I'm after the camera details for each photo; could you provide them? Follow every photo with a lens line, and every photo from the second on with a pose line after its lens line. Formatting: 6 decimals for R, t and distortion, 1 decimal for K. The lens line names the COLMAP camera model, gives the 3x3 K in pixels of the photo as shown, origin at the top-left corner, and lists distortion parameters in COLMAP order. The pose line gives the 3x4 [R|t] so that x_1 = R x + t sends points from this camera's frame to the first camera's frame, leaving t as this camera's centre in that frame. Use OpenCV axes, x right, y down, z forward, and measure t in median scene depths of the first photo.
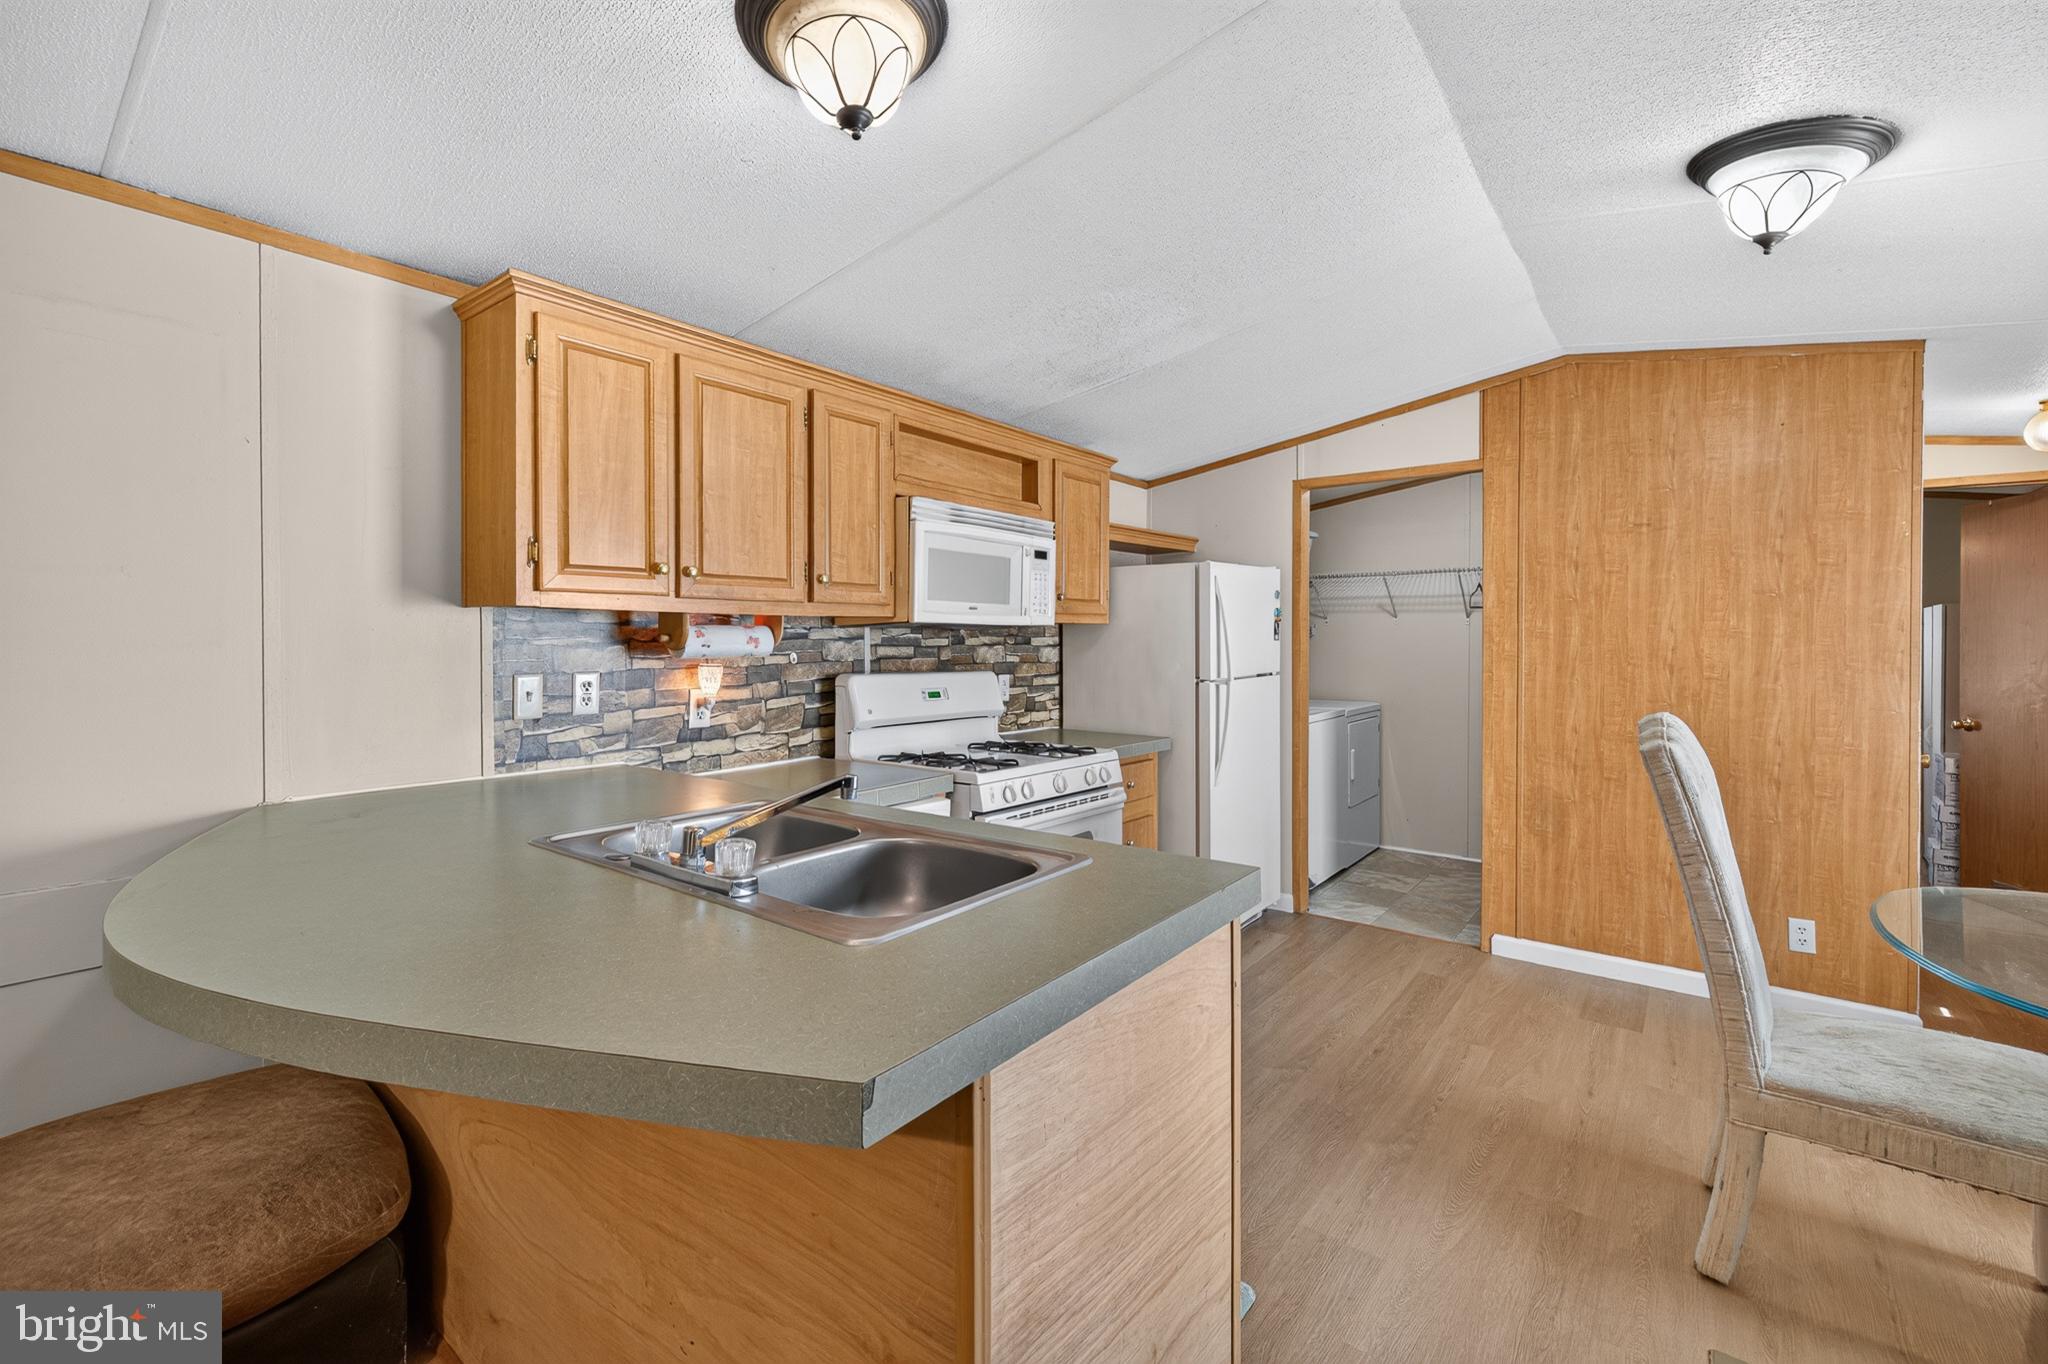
lens RADIAL K [[862.3, 0, 1022.3], [0, 862.3, 642.8], [0, 0, 1]] dist [0.007141, -0.001668]
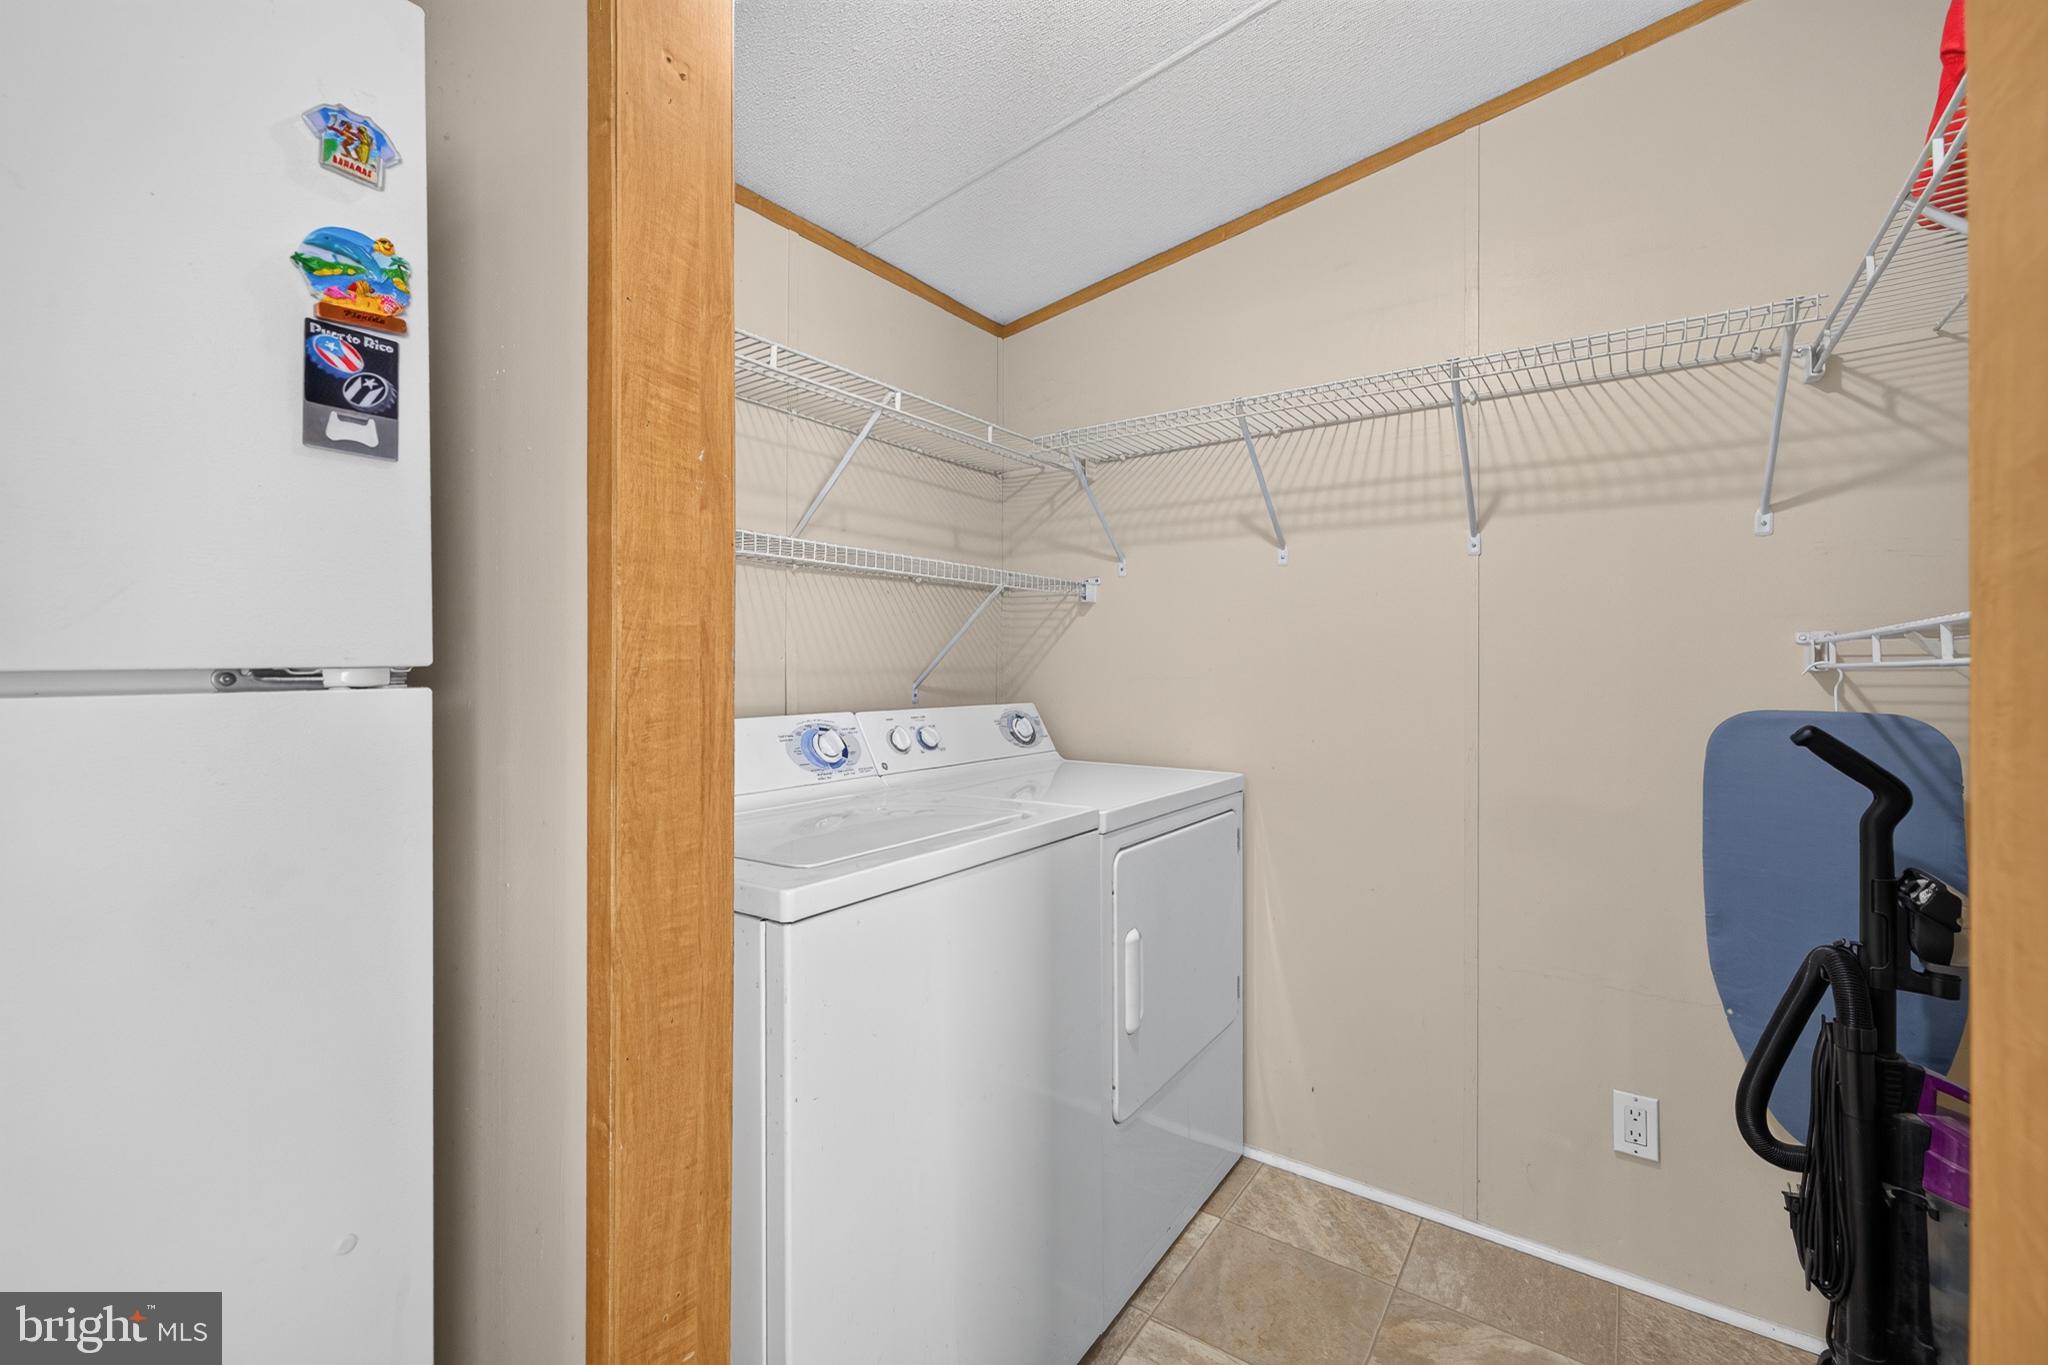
lens RADIAL K [[862.3, 0, 1017.5], [0, 862.3, 663.9], [0, 0, 1]] dist [0.007141, -0.001668]
pose [[0.998694, 0.001218, 0.051071, 0.514162], [-0.000745, 0.999957, -0.009282, 0.044502], [-0.051080, 0.009231, 0.998652, 1.084930]]
